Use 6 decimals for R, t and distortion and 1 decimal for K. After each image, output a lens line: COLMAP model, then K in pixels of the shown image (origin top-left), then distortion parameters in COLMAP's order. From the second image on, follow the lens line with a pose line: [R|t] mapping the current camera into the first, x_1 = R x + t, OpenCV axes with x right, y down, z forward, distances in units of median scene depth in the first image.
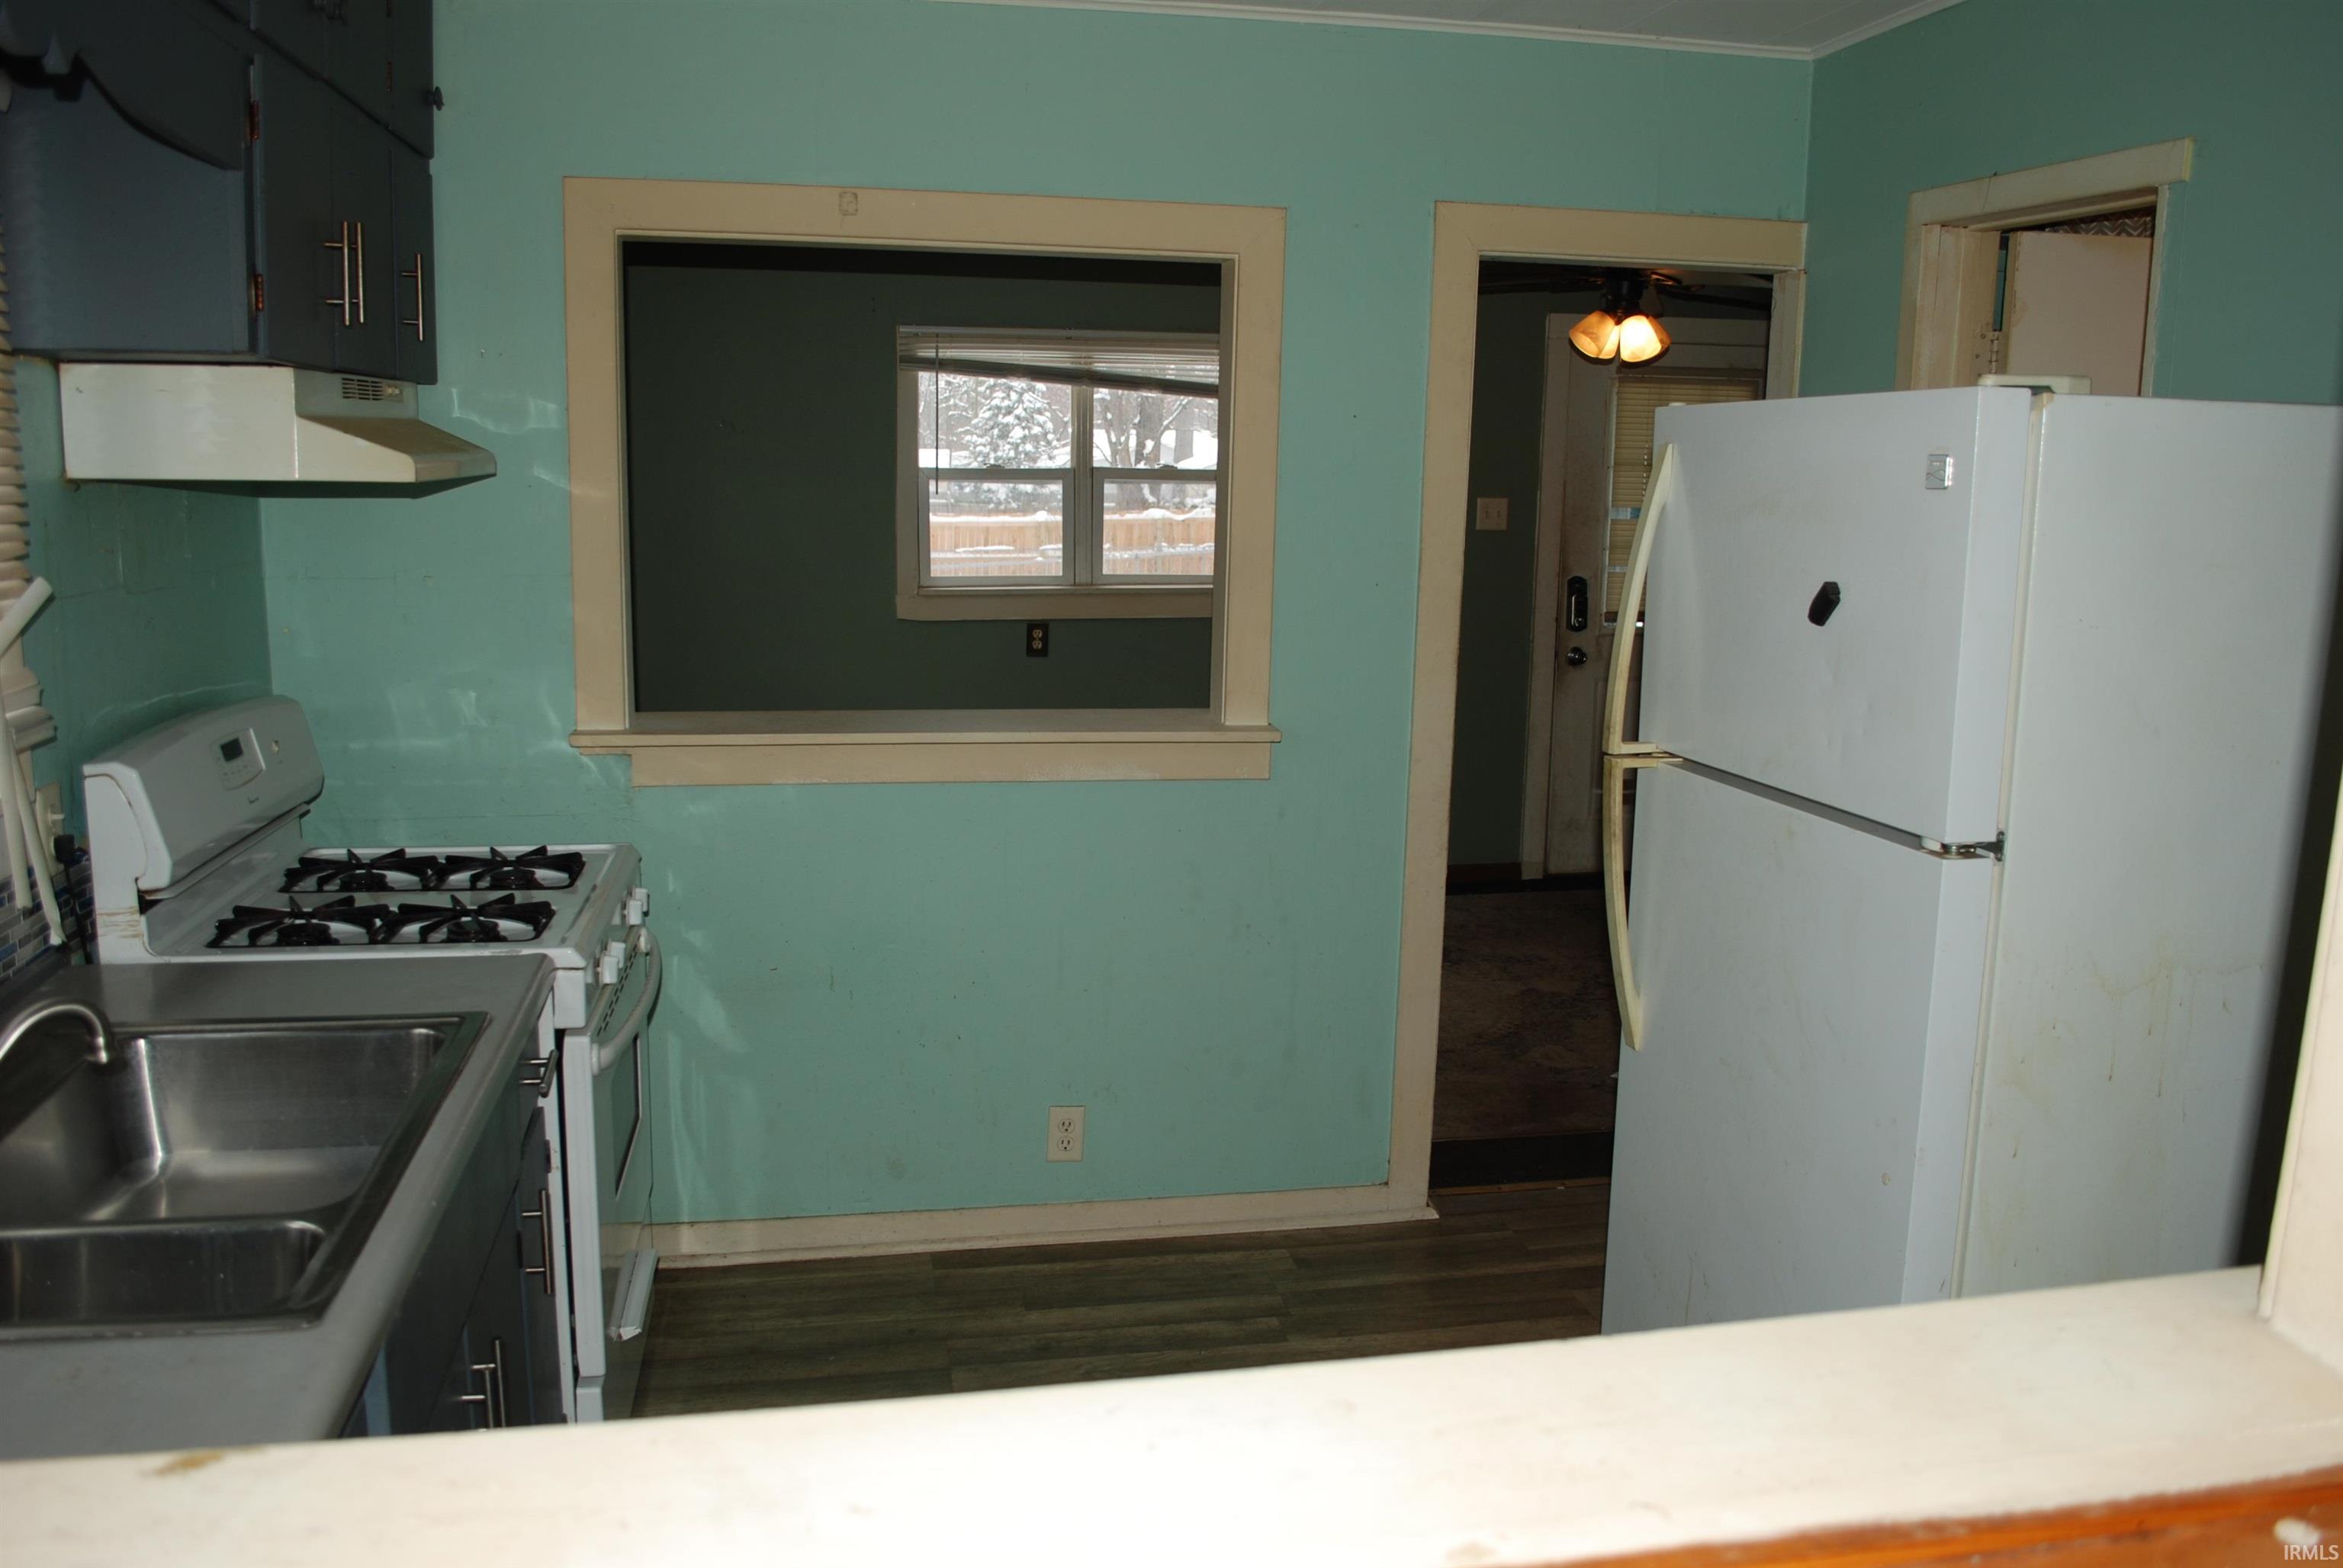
lens RADIAL K [[1869.1, 0, 1179.3], [0, 1869.1, 808.8], [0, 0, 1]] dist [-0.072556, 0.007846]
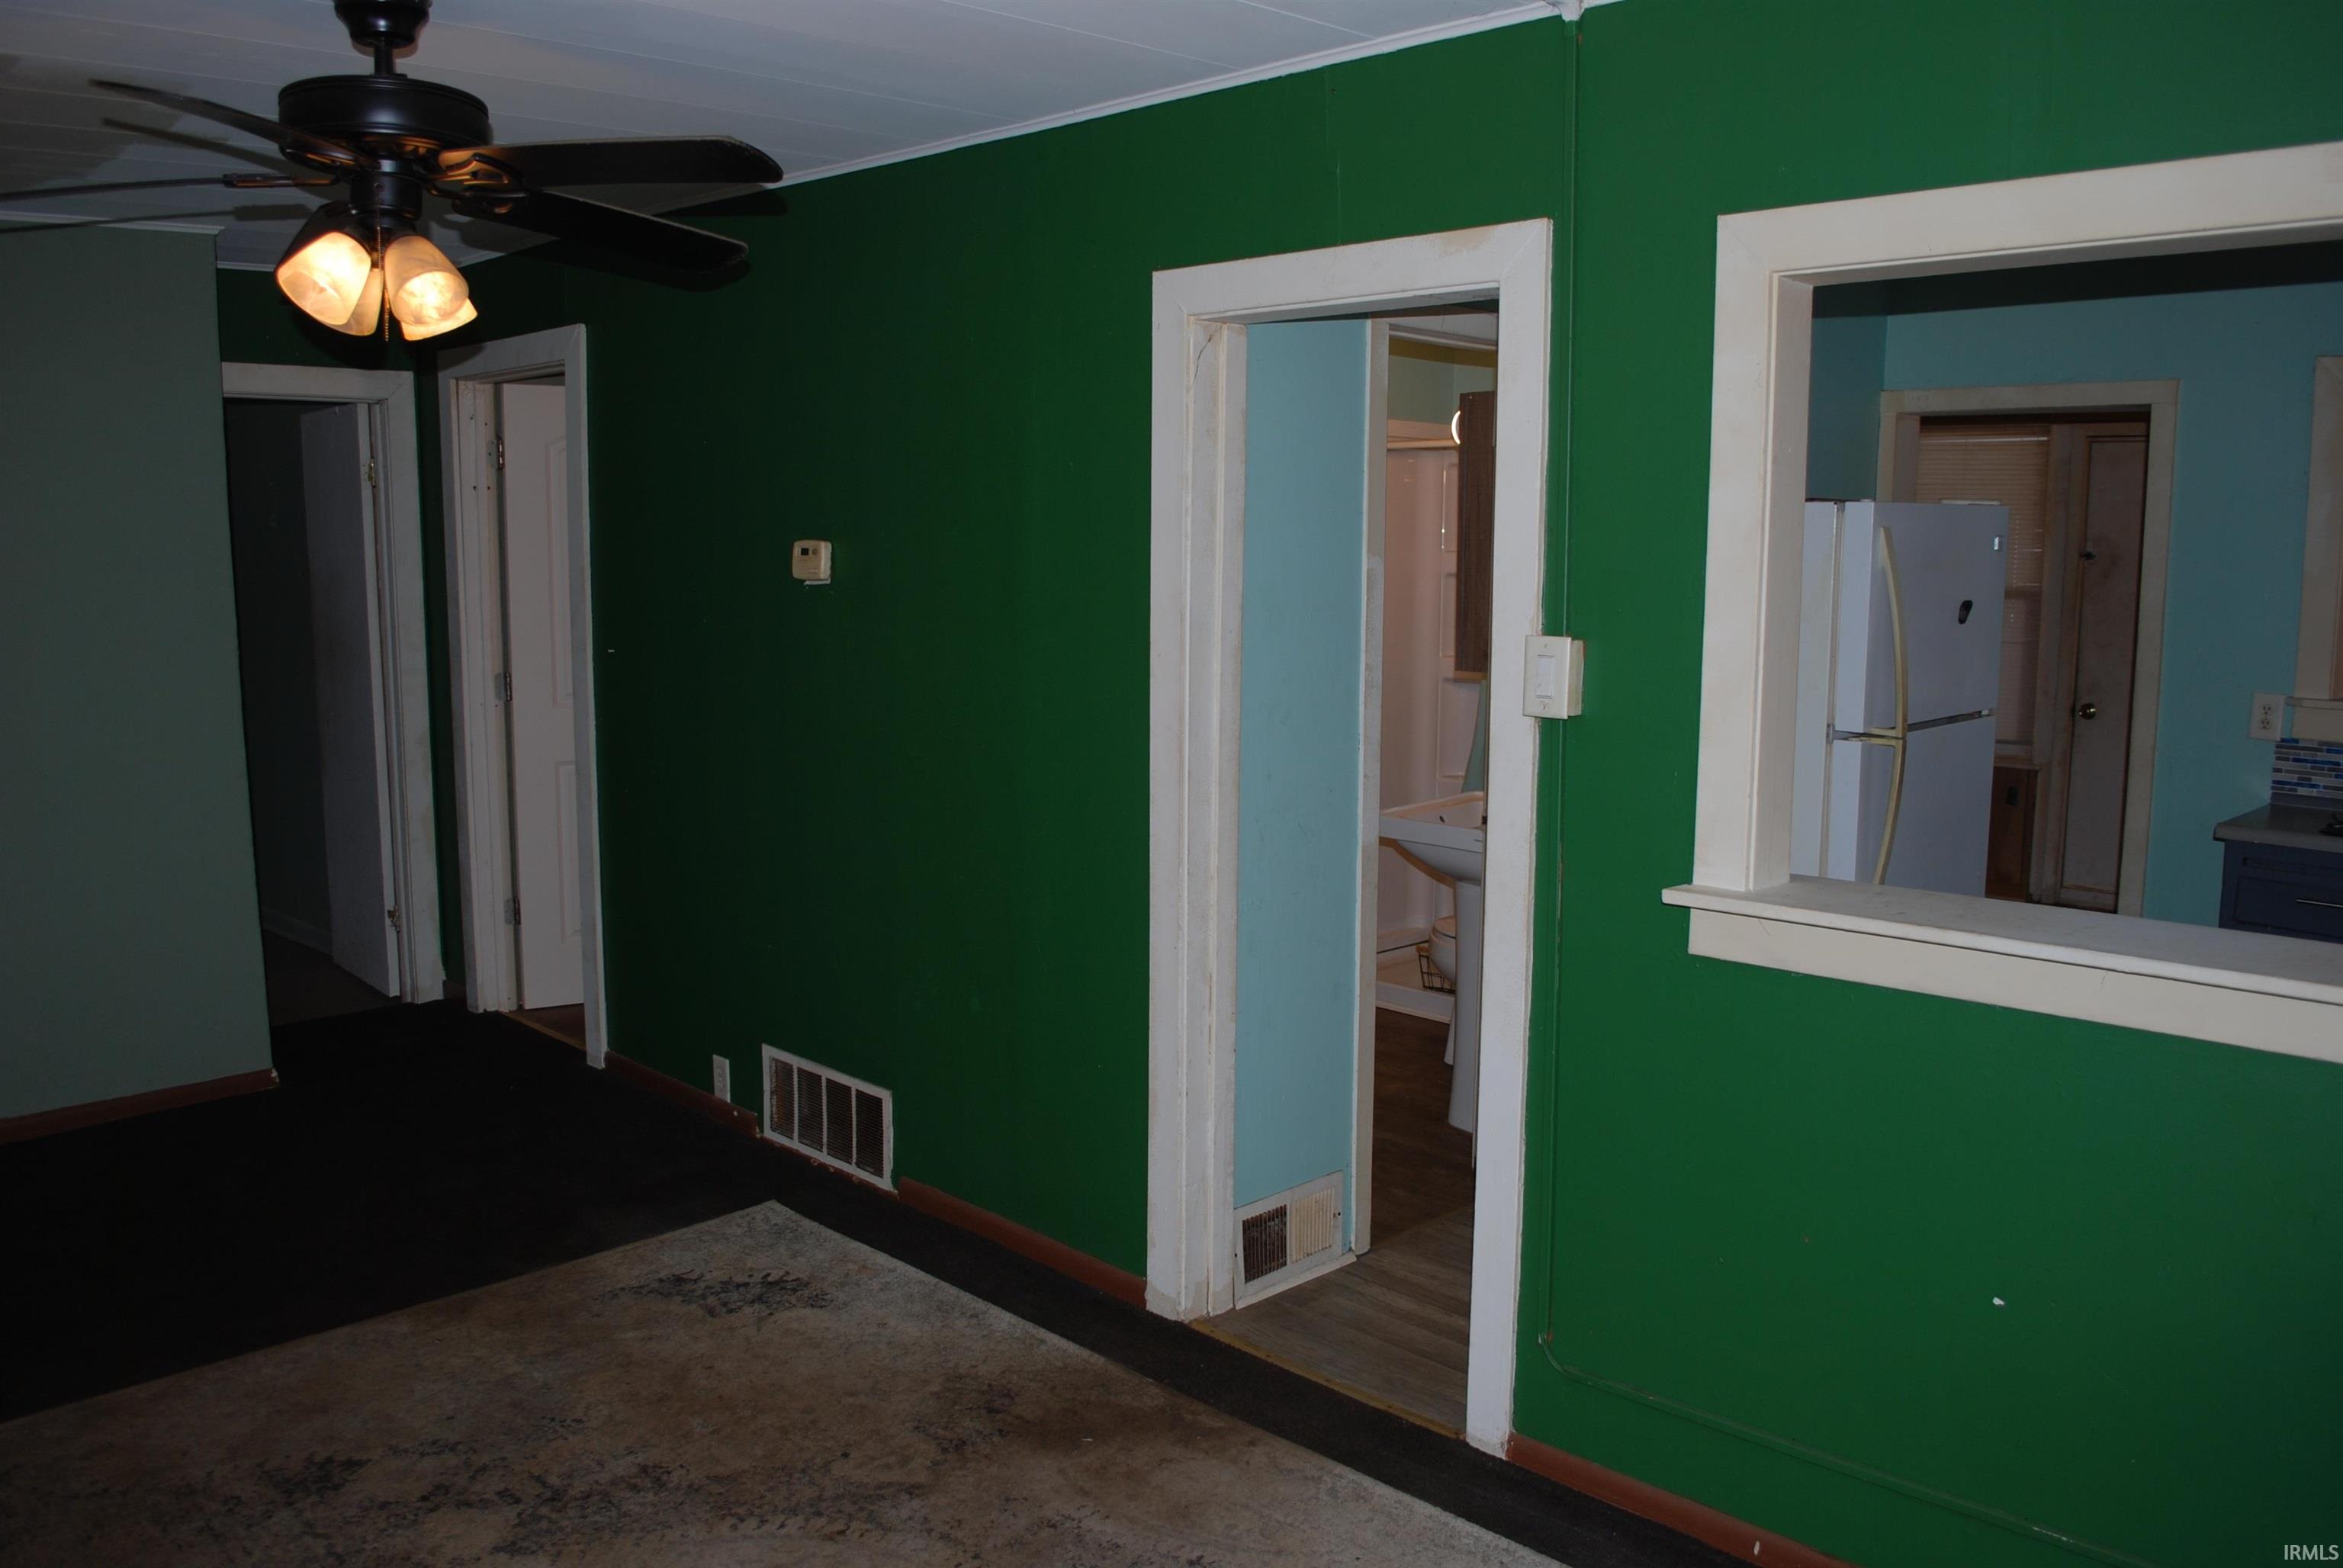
lens RADIAL K [[1869.1, 0, 1179.3], [0, 1869.1, 808.8], [0, 0, 1]] dist [-0.072556, 0.007846]
pose [[-0.557860, -0.135505, 0.818798, -0.268106], [0.145206, 0.955427, 0.257048, -0.178733], [-0.817134, 0.262291, -0.513319, 0.922308]]
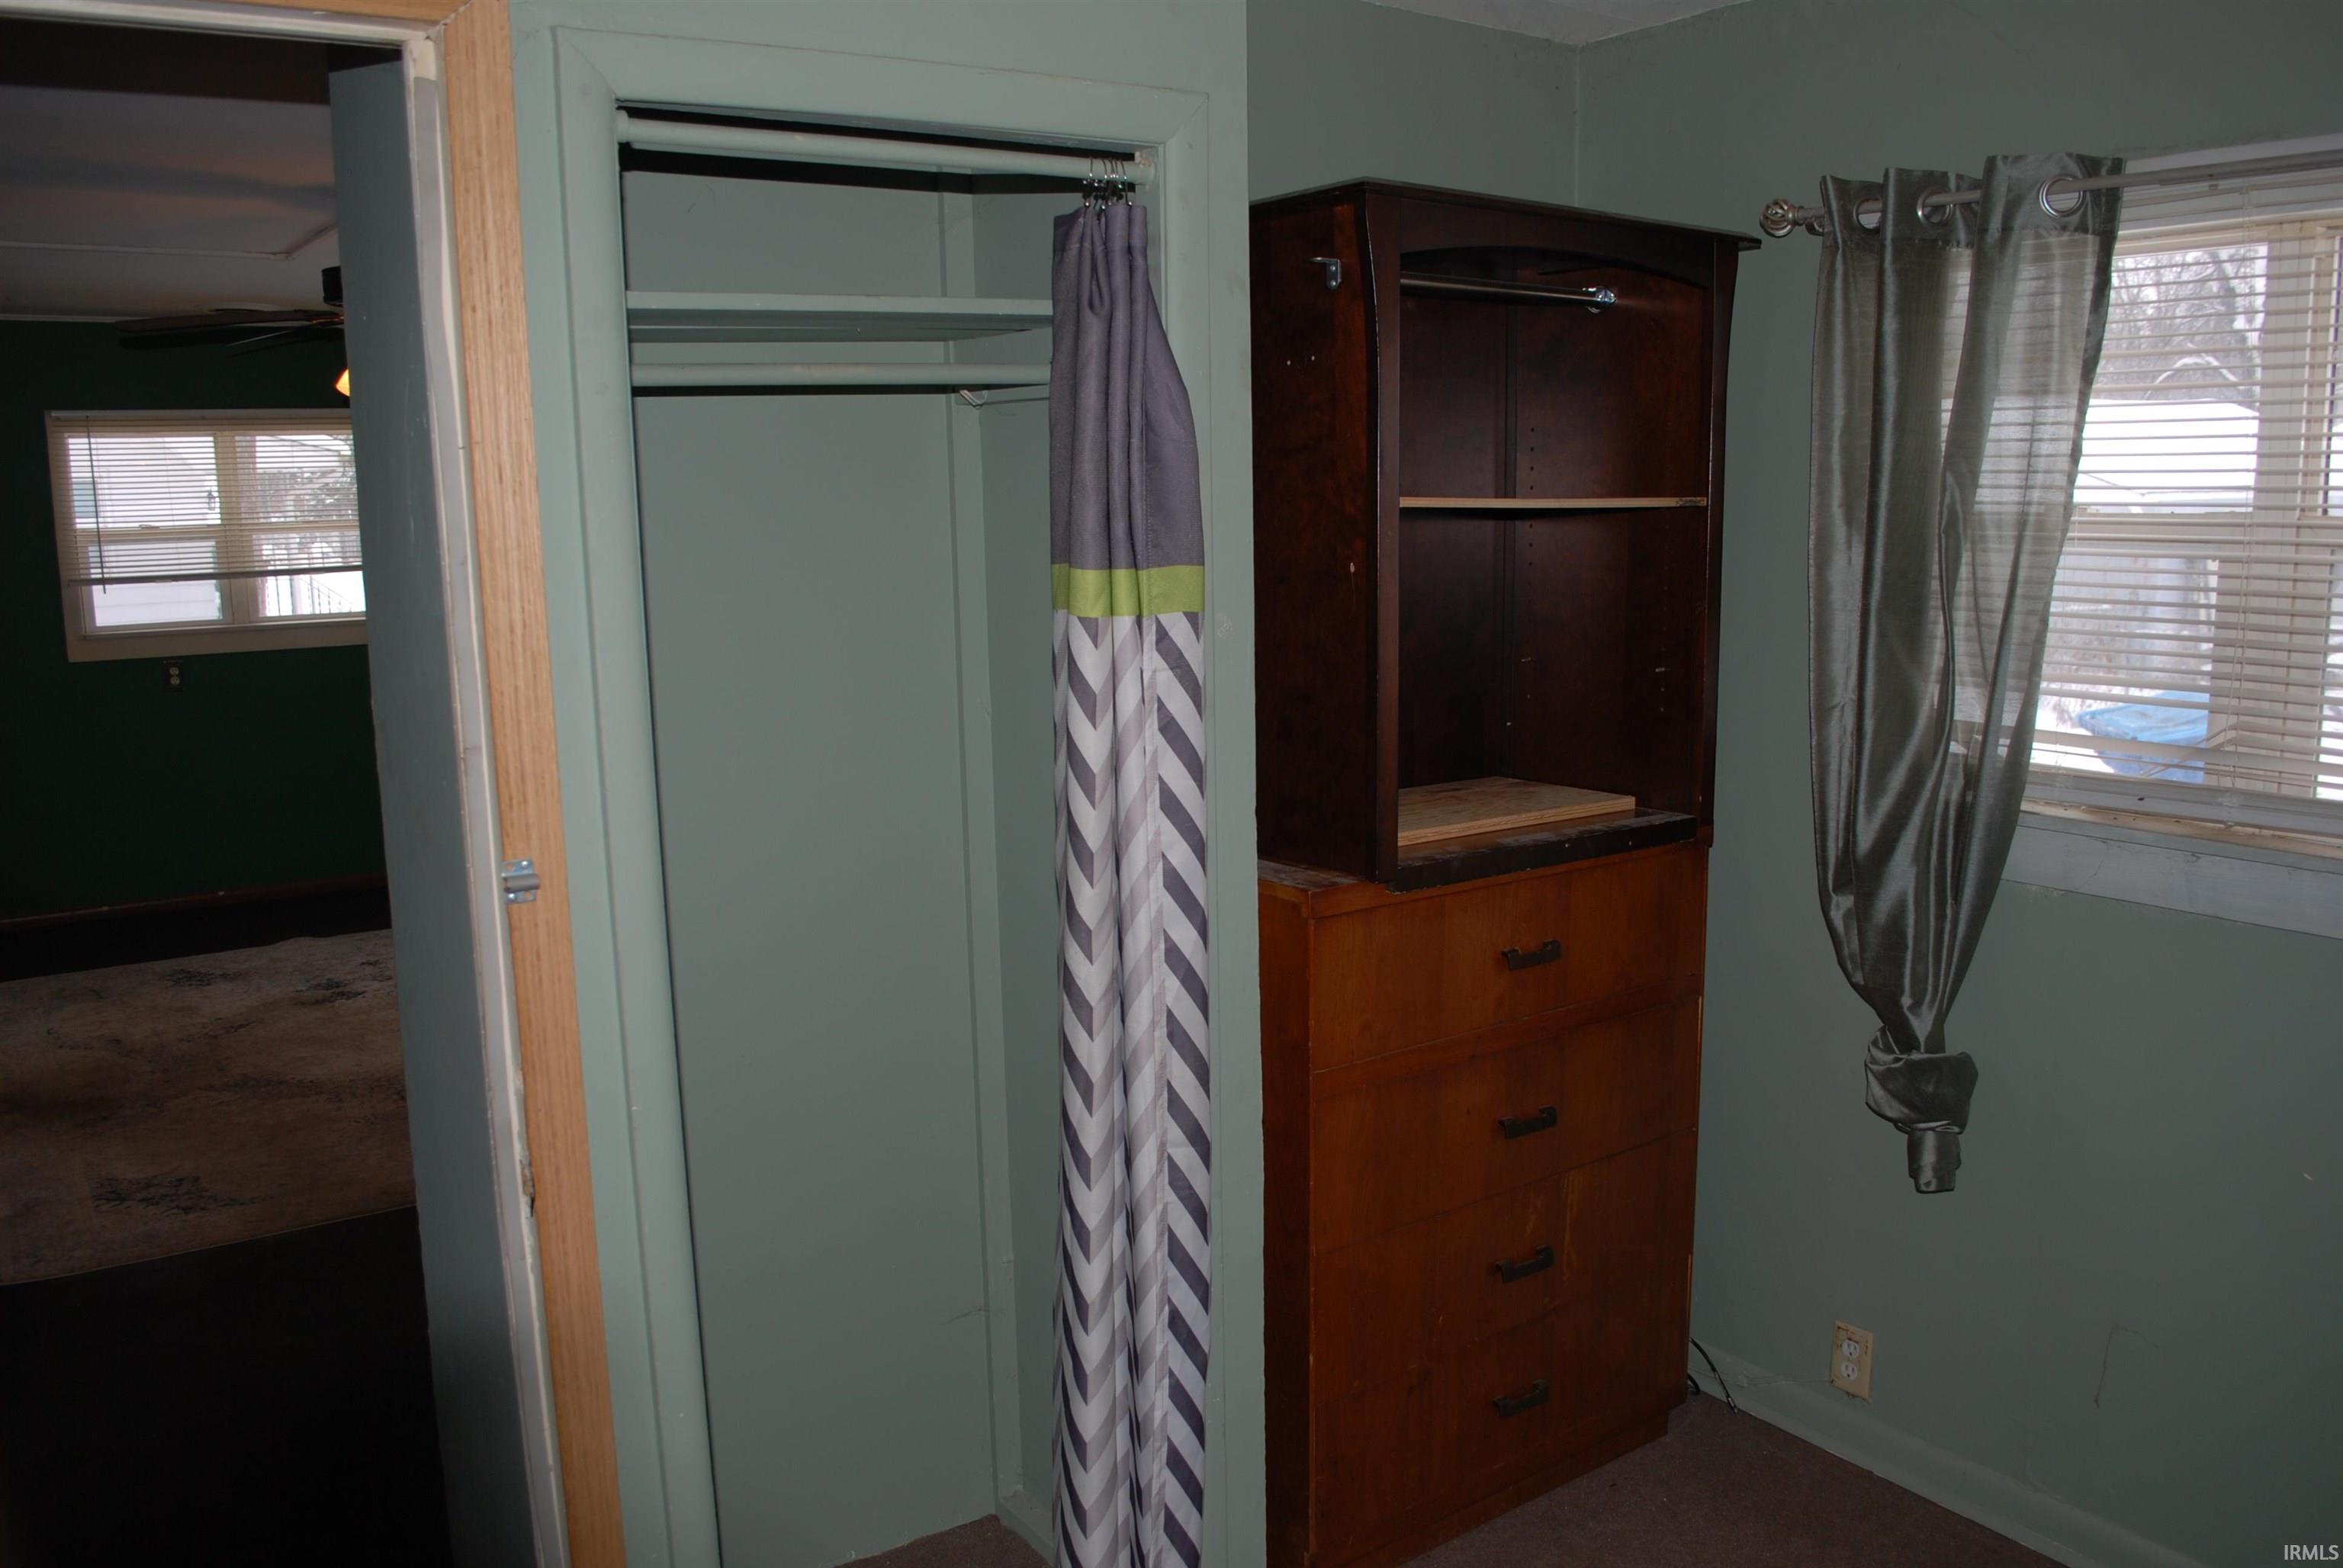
lens RADIAL K [[1869.1, 0, 1179.3], [0, 1869.1, 808.8], [0, 0, 1]] dist [-0.072556, 0.007846]
pose [[0.393920, 0.134384, -0.909268, 1.023125], [-0.147367, 0.985691, 0.081835, -0.146825], [0.907254, 0.101760, 0.408087, 0.825839]]
